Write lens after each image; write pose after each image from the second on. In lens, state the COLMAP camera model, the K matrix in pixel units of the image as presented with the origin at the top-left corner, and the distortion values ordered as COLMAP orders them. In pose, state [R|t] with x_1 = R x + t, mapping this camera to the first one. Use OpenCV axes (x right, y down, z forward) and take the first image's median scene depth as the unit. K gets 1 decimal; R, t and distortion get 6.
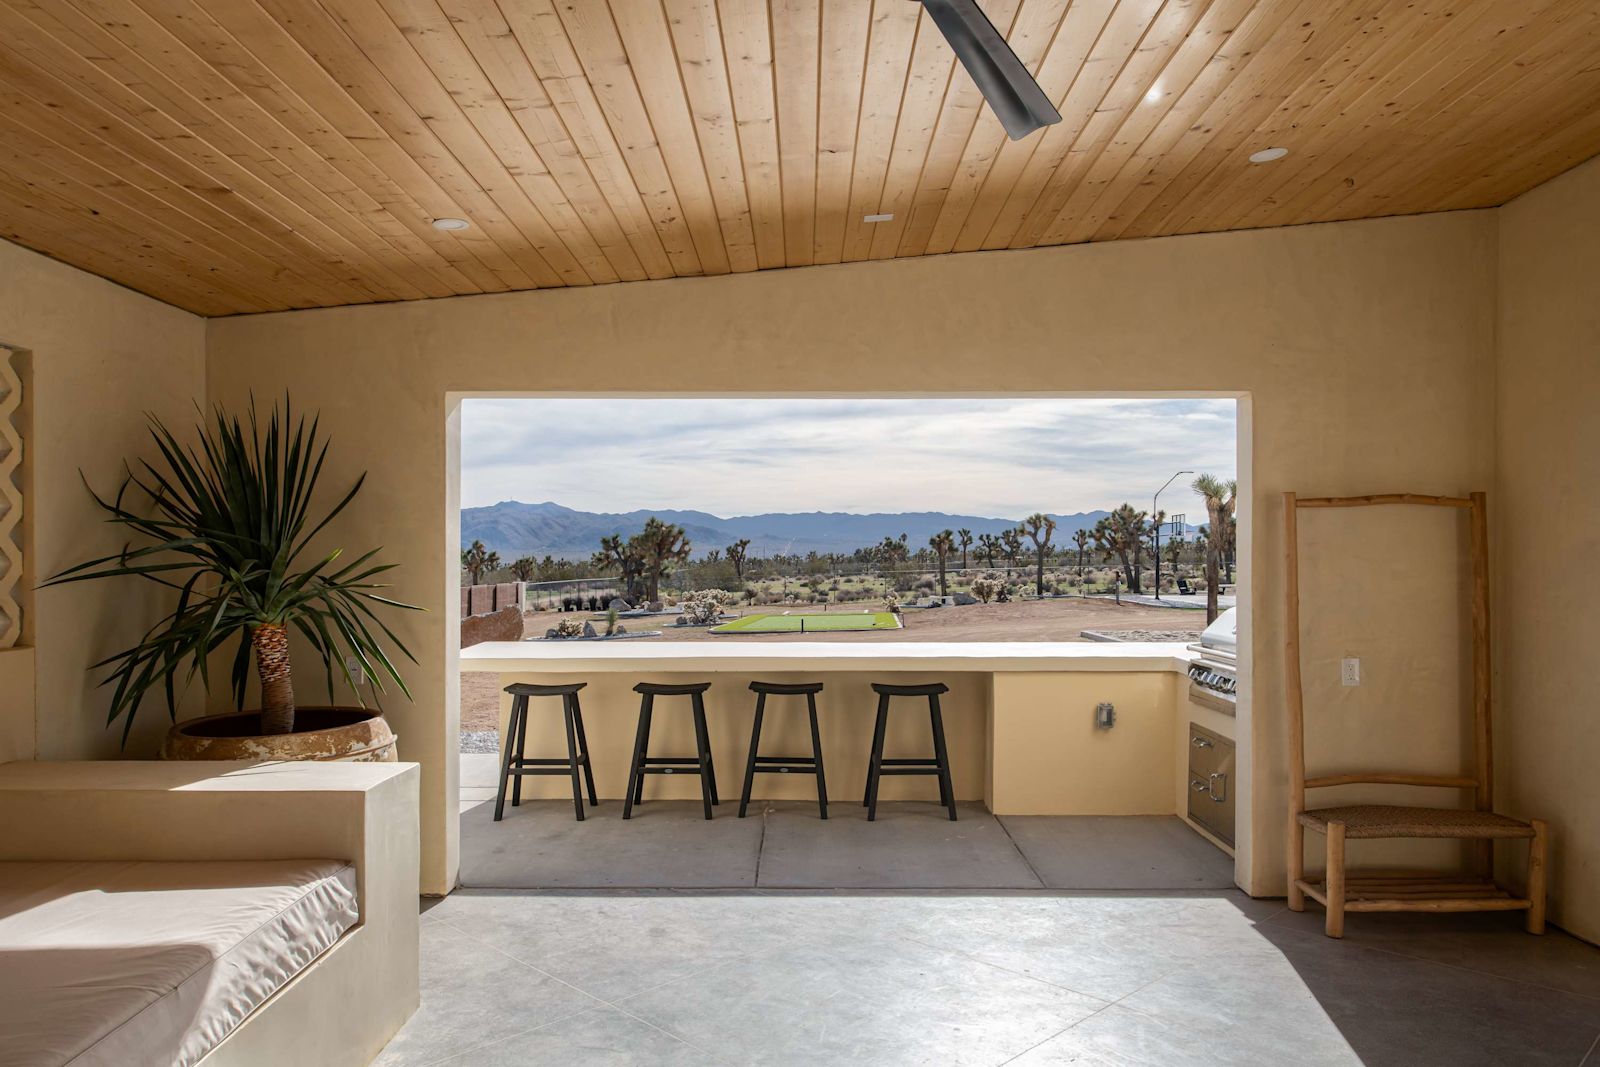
lens RADIAL K [[1110.5, 0, 802.2], [0, 1110.5, 534.2], [0, 0, 1]] dist [0.005129, 0.001329]
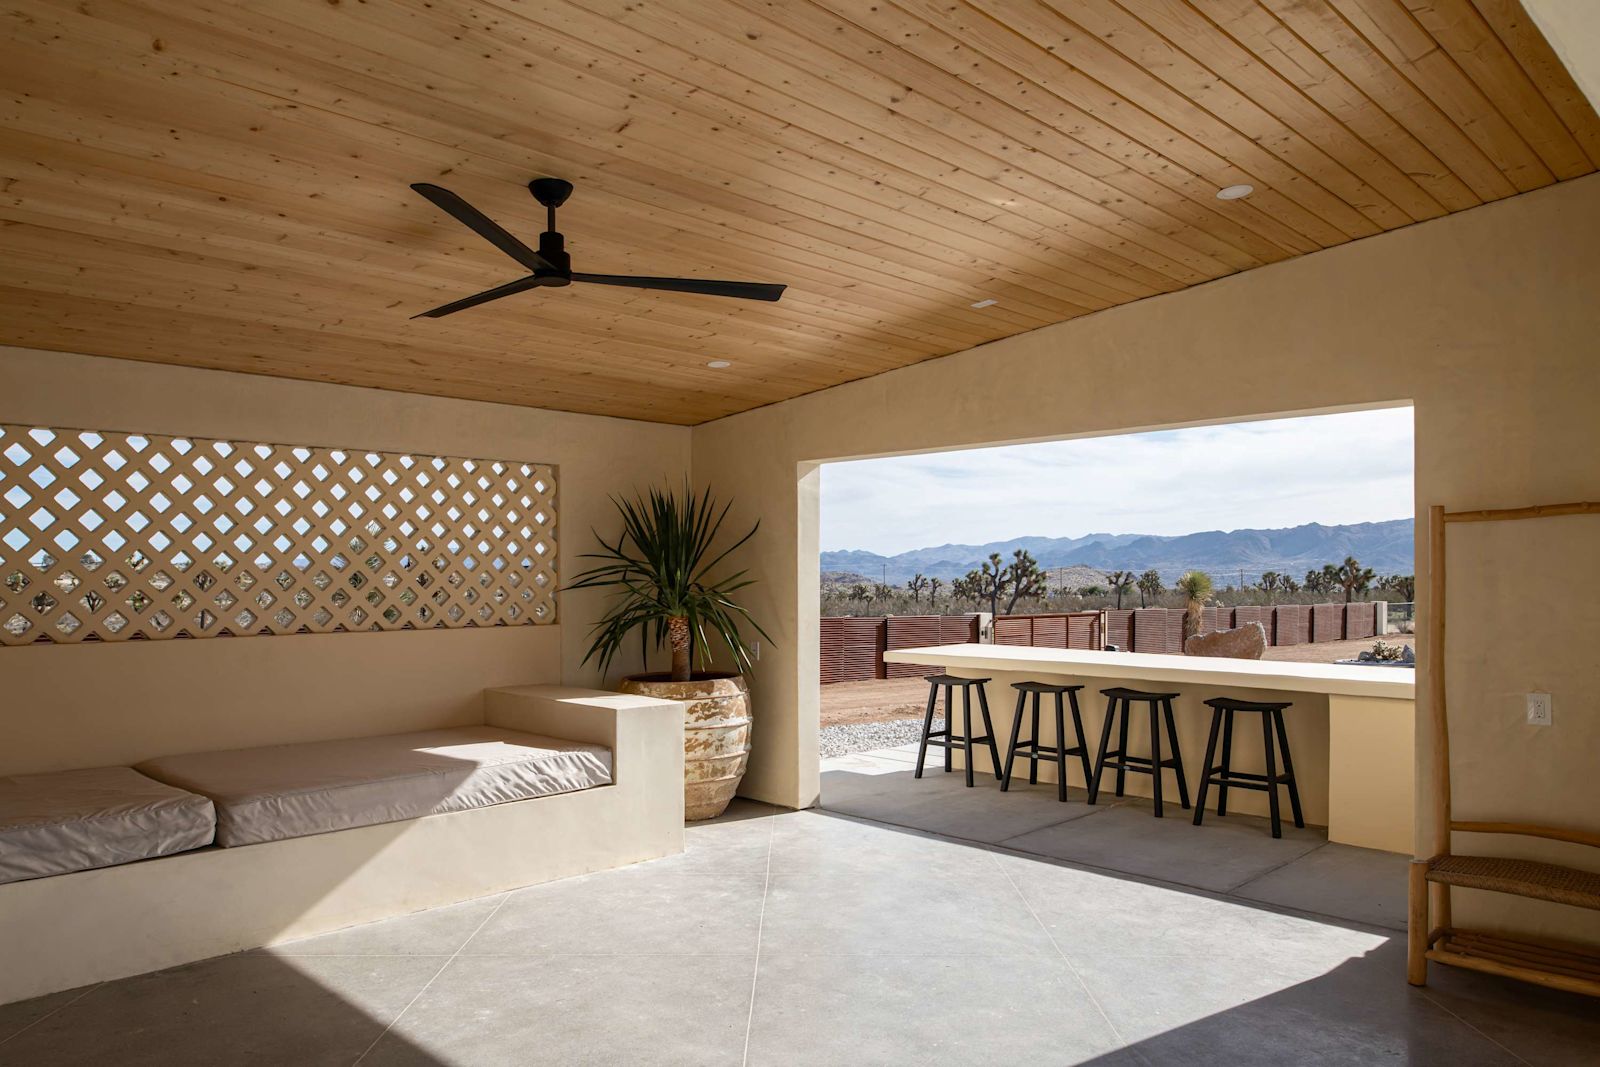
lens RADIAL K [[1110.5, 0, 802.8], [0, 1110.5, 541.6], [0, 0, 1]] dist [0.005129, 0.001329]
pose [[0.707259, -0.020337, -0.706662, 0.677766], [0.014219, 0.999793, -0.014542, -0.002363], [0.706812, 0.000237, 0.707402, -0.019895]]
